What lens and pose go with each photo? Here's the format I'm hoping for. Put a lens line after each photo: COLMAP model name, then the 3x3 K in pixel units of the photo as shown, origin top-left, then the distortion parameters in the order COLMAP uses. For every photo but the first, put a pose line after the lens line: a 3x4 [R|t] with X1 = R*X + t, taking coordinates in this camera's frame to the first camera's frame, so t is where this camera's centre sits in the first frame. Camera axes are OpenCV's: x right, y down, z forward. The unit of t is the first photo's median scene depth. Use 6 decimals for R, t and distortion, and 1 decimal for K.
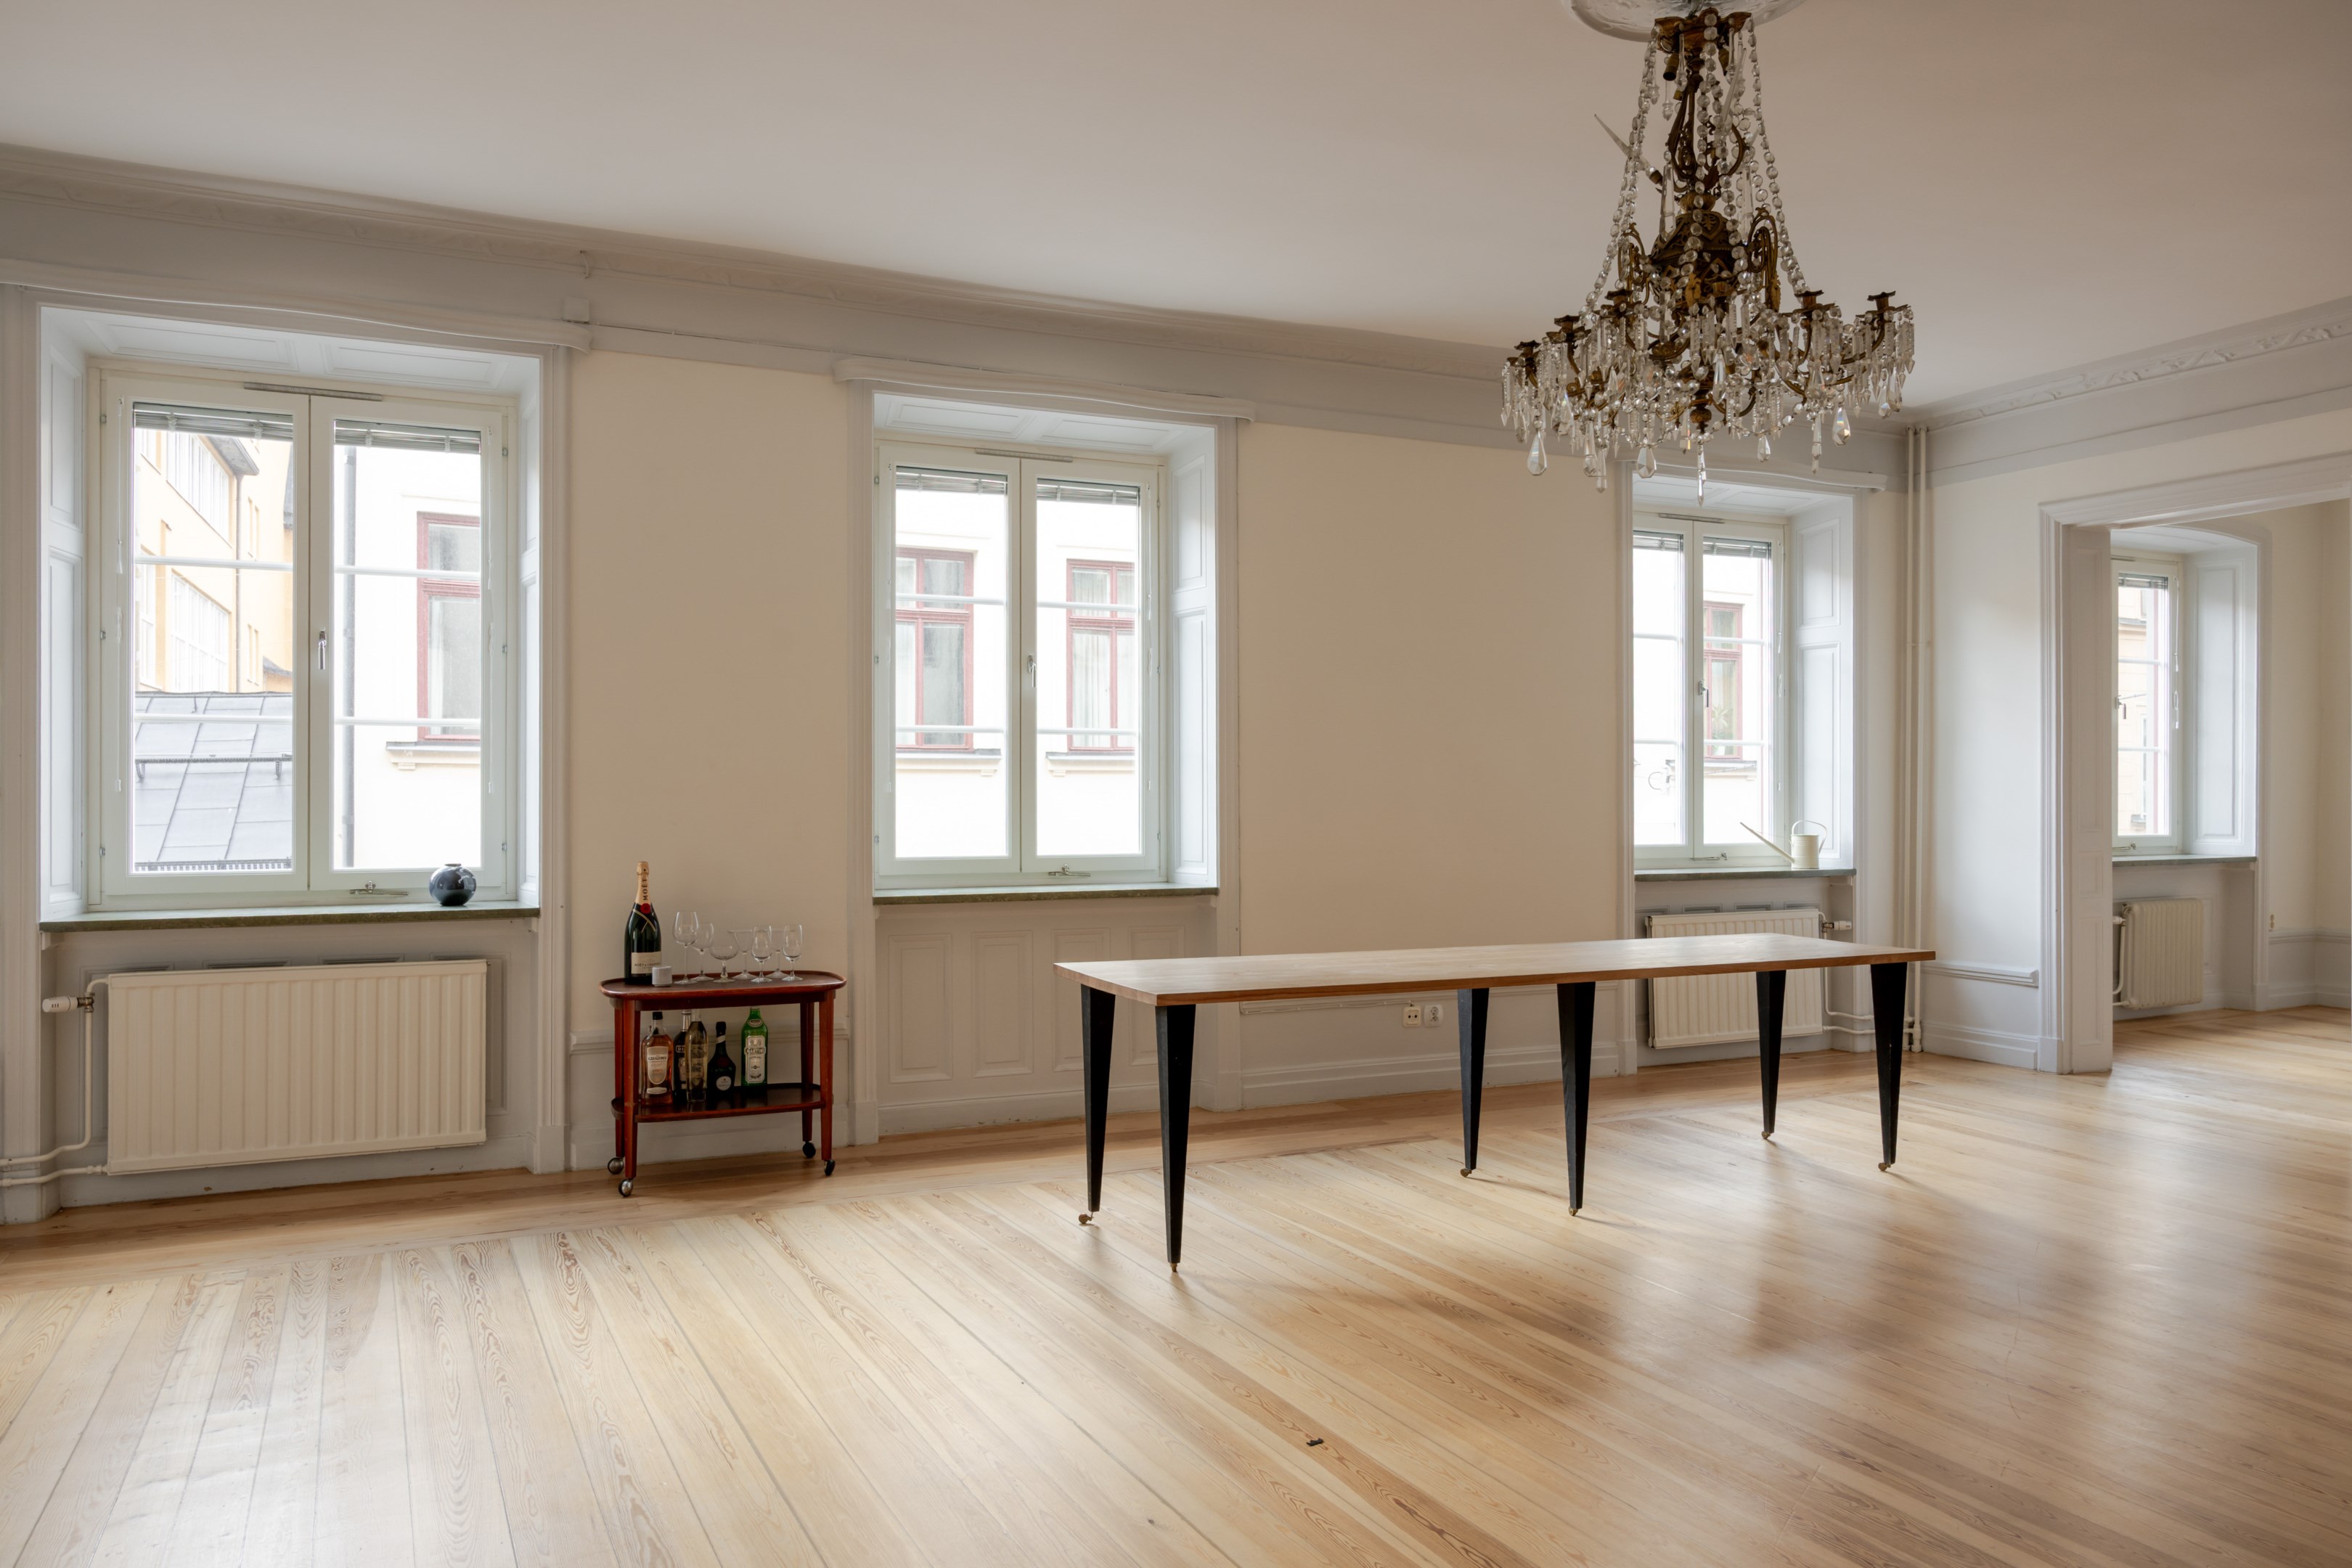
lens RADIAL K [[1593.7, 0, 1176.0], [0, 1593.7, 784.0], [0, 0, 1]] dist [-0.009995, 0.005508]
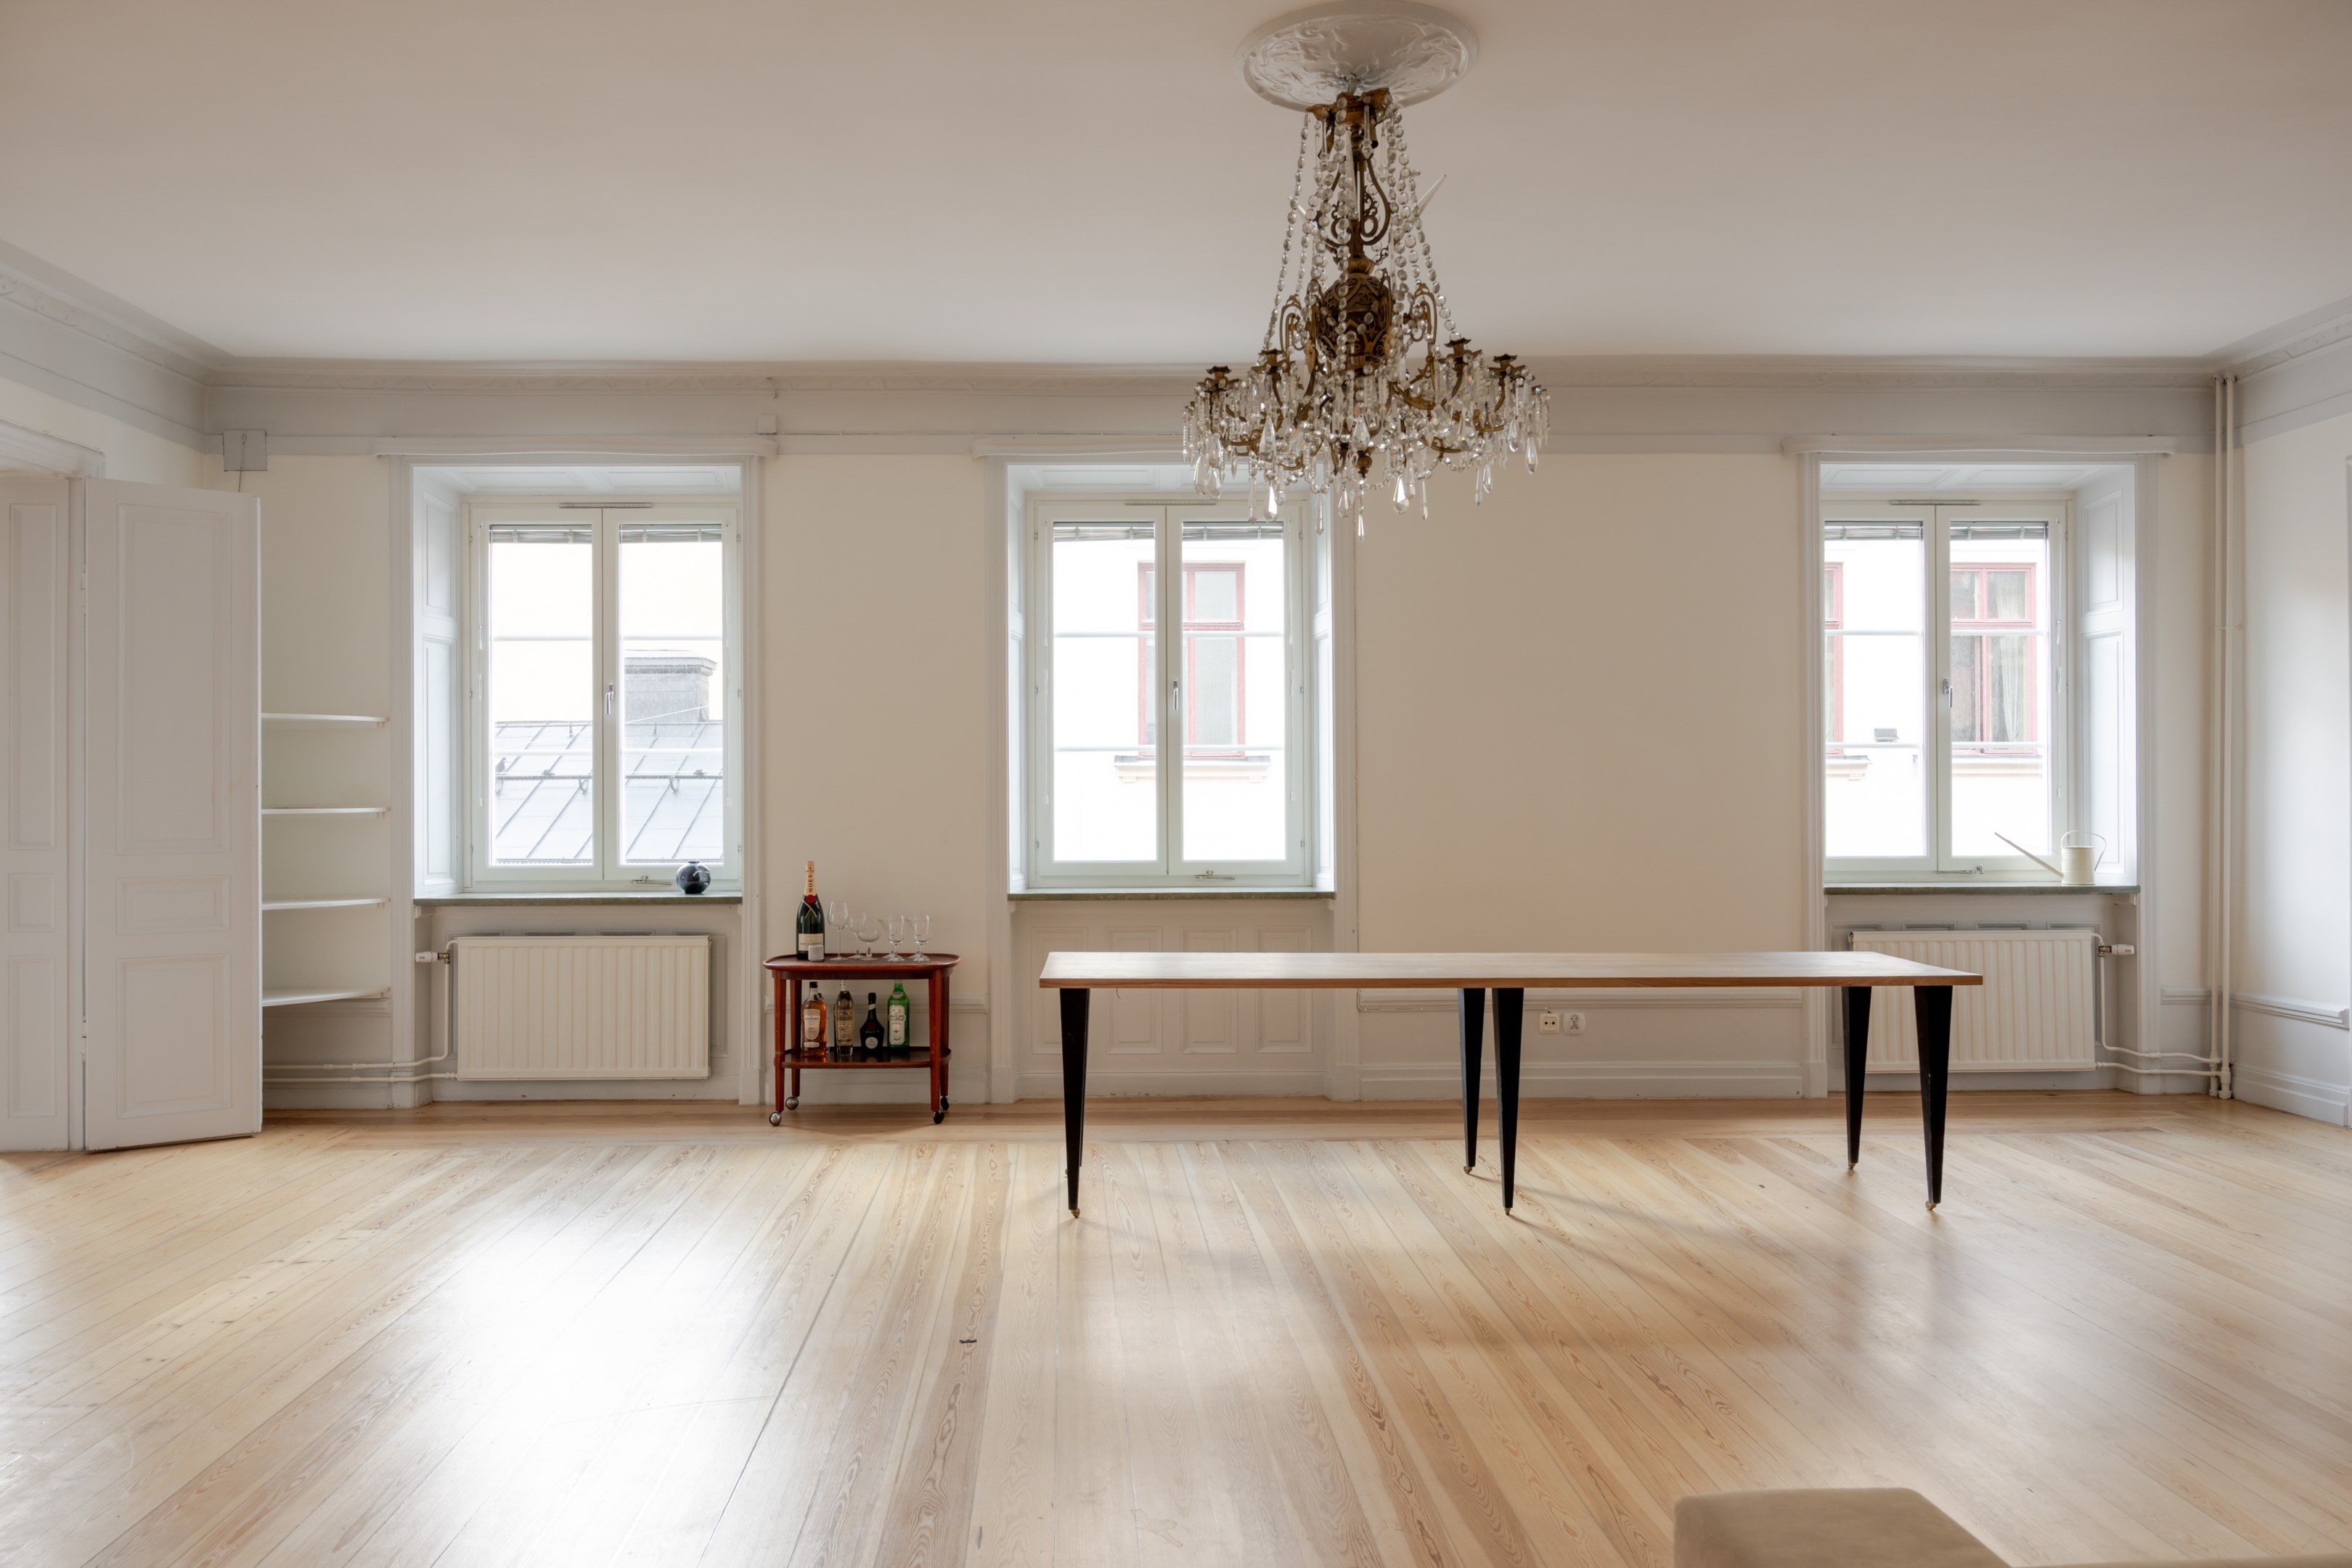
lens RADIAL K [[1593.7, 0, 1176.0], [0, 1593.7, 784.0], [0, 0, 1]] dist [-0.009995, 0.005508]
pose [[0.916407, -0.007504, -0.400178, 0.430064], [0.006885, 0.999972, -0.002984, -0.006115], [0.400189, -0.000021, 0.916433, -0.030665]]
